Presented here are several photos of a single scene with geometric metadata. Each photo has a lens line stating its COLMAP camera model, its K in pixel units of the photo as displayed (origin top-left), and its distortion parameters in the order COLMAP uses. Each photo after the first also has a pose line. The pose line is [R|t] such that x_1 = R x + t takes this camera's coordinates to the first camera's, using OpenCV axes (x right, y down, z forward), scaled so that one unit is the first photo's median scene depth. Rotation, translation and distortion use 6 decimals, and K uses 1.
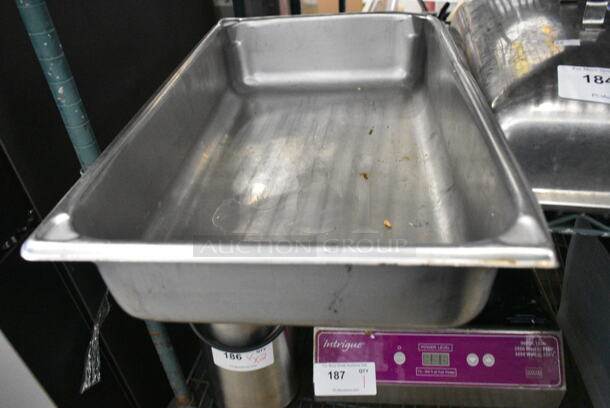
lens RADIAL K [[454.7, 0, 305.0], [0, 454.7, 204.0], [0, 0, 1]] dist [-0.011046, -0.000055]
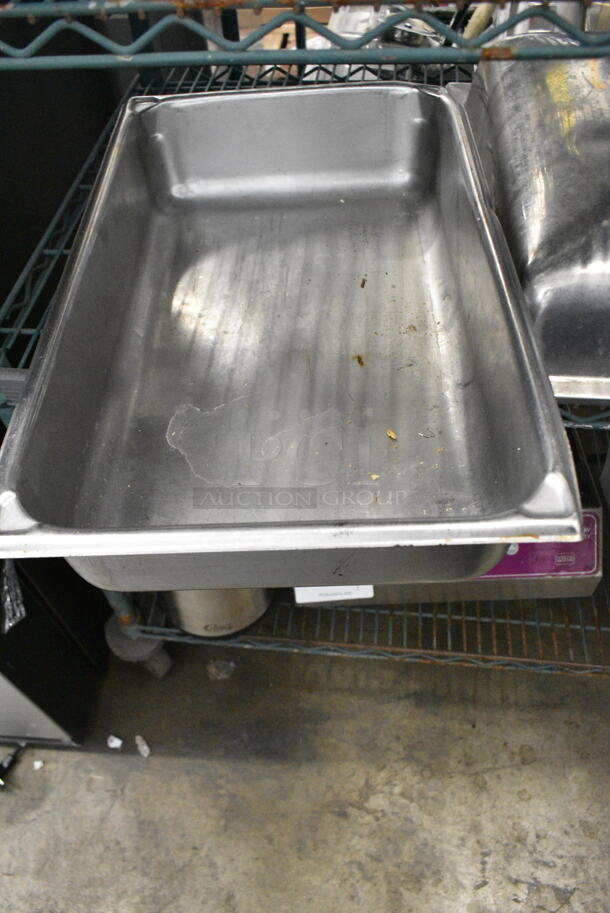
lens RADIAL K [[680.5, 0, 301.0], [0, 680.5, 459.7], [0, 0, 1]] dist [-0.011046, -0.000055]
pose [[0.995756, -0.063587, 0.066537, -0.044665], [0.044070, 0.964104, 0.261842, -0.177356], [-0.080798, -0.257799, 0.962814, -0.111674]]
